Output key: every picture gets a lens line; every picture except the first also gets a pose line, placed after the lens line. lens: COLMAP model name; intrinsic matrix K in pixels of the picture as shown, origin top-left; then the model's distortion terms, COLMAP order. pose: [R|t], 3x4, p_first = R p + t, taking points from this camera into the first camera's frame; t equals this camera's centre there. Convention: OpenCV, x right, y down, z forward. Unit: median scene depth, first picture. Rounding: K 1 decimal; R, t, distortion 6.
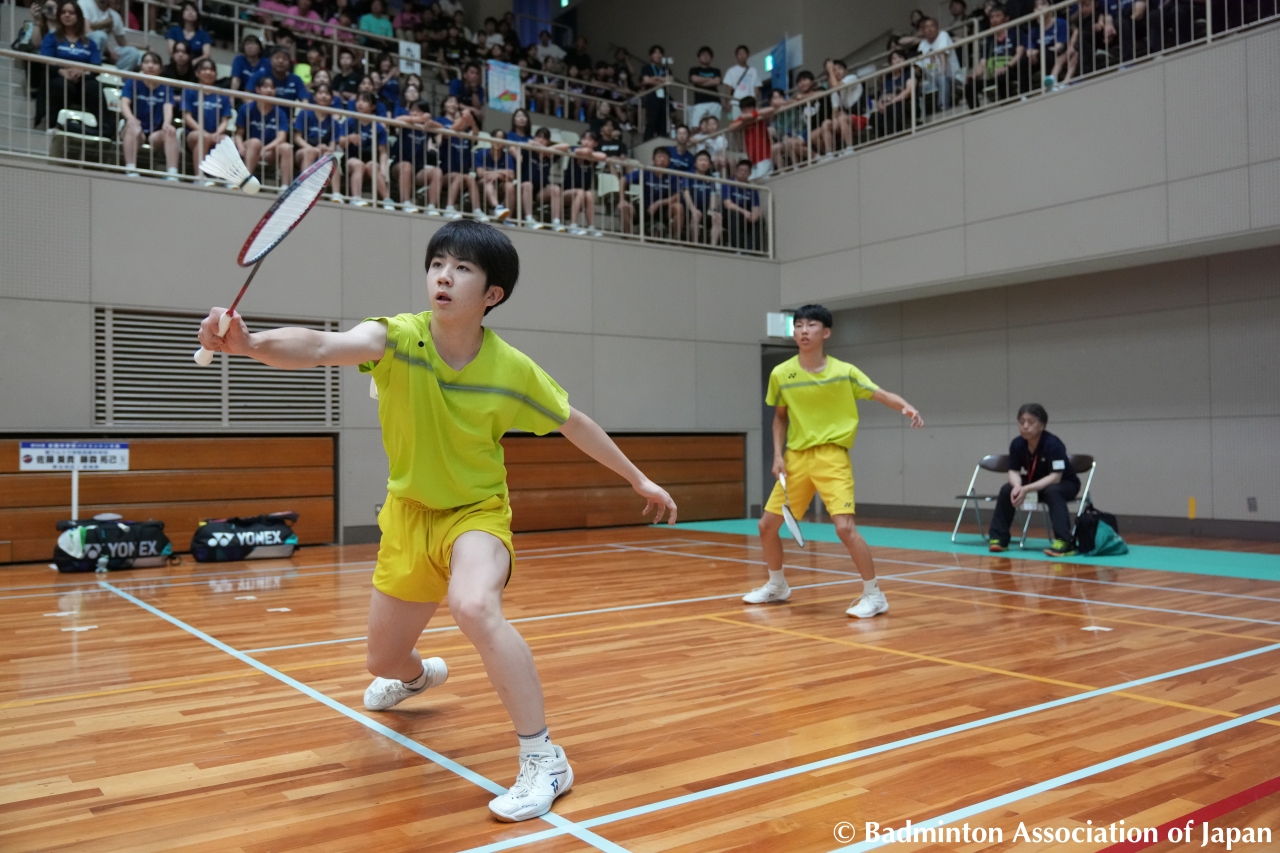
lens RADIAL K [[1095.8, 0, 590.9], [0, 1095.8, 428.4], [0, 0, 1]] dist [0.010497, 0.014901]
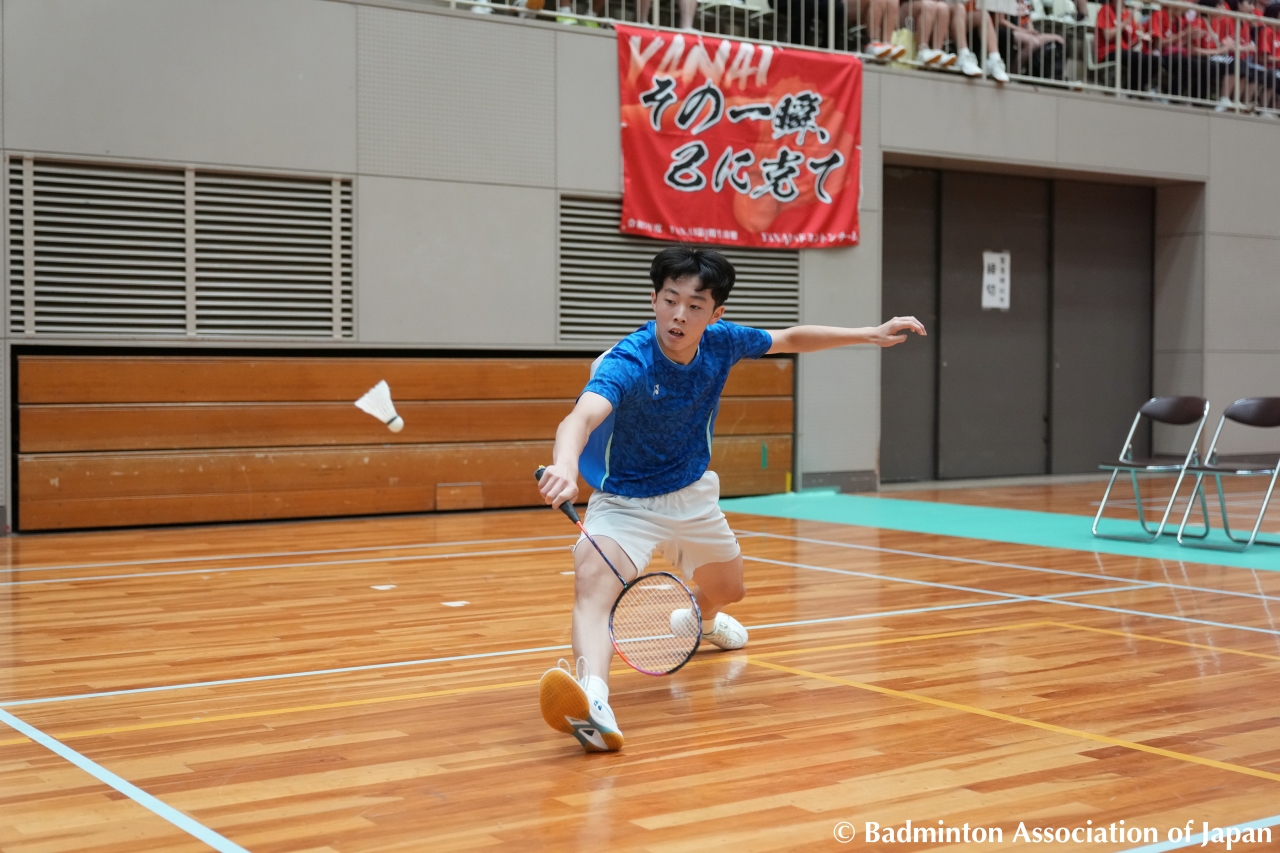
lens RADIAL K [[1765.3, 0, 563.2], [0, 1765.3, 419.2], [0, 0, 1]] dist [0.026542, 0.000000]
pose [[0.999804, 0.008615, -0.017827, -0.078769], [-0.007832, 0.999022, 0.043510, -0.000413], [0.018185, -0.043362, 0.998894, -0.054825]]
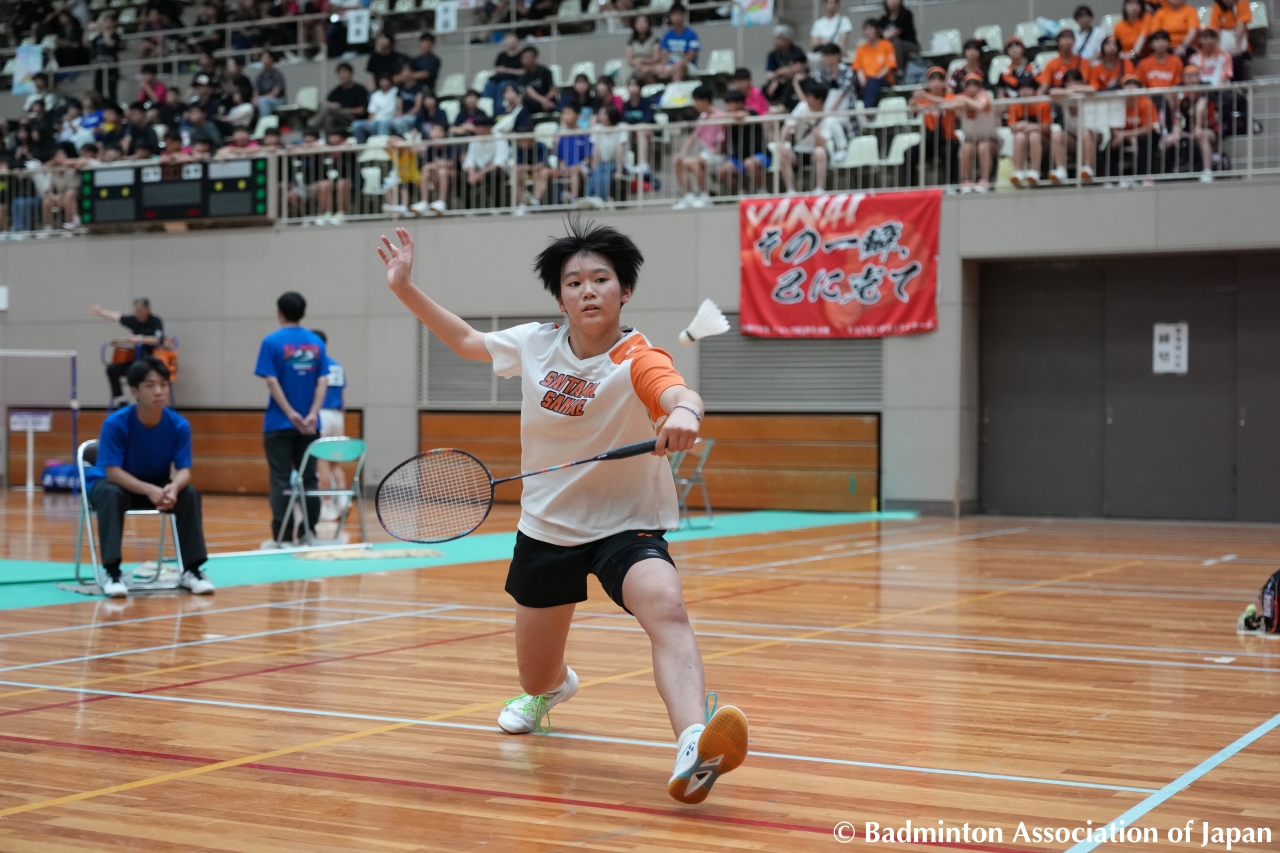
lens RADIAL K [[2004.8, 0, 640.5], [0, 2004.8, 426.7], [0, 0, 1]] dist [0.037953, 0.000000]
pose [[0.443572, 0.011773, -0.896162, 0.690788], [0.001582, 0.999902, 0.013919, -0.003357], [0.896238, -0.007592, 0.443509, 0.019855]]
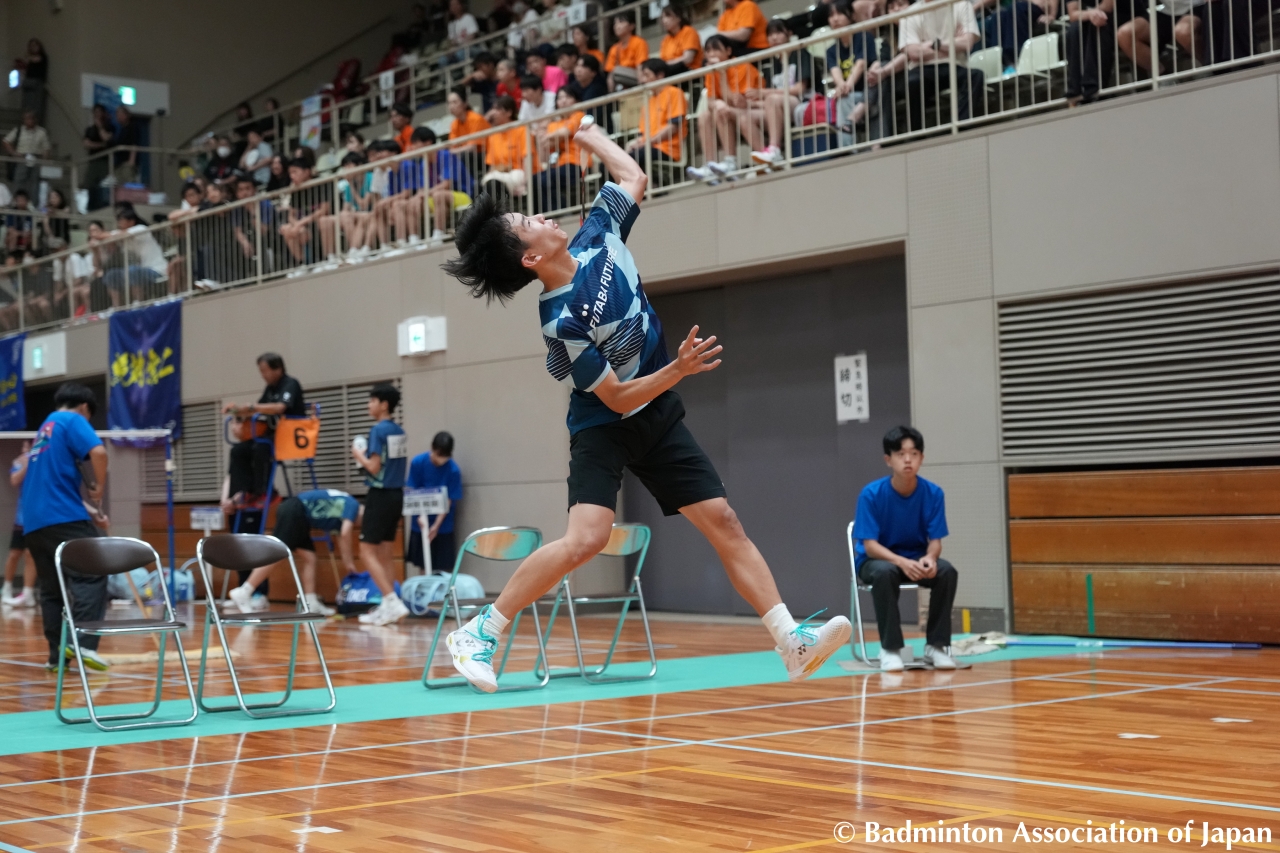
lens RADIAL K [[2044.4, 0, 637.6], [0, 2044.4, 420.9], [0, 0, 1]] dist [0.023421, 0.000000]
pose [[0.060346, -0.034347, -0.997586, 0.667990], [0.047747, 0.998363, -0.031485, 0.002935], [0.997035, -0.045732, 0.061887, 0.466661]]
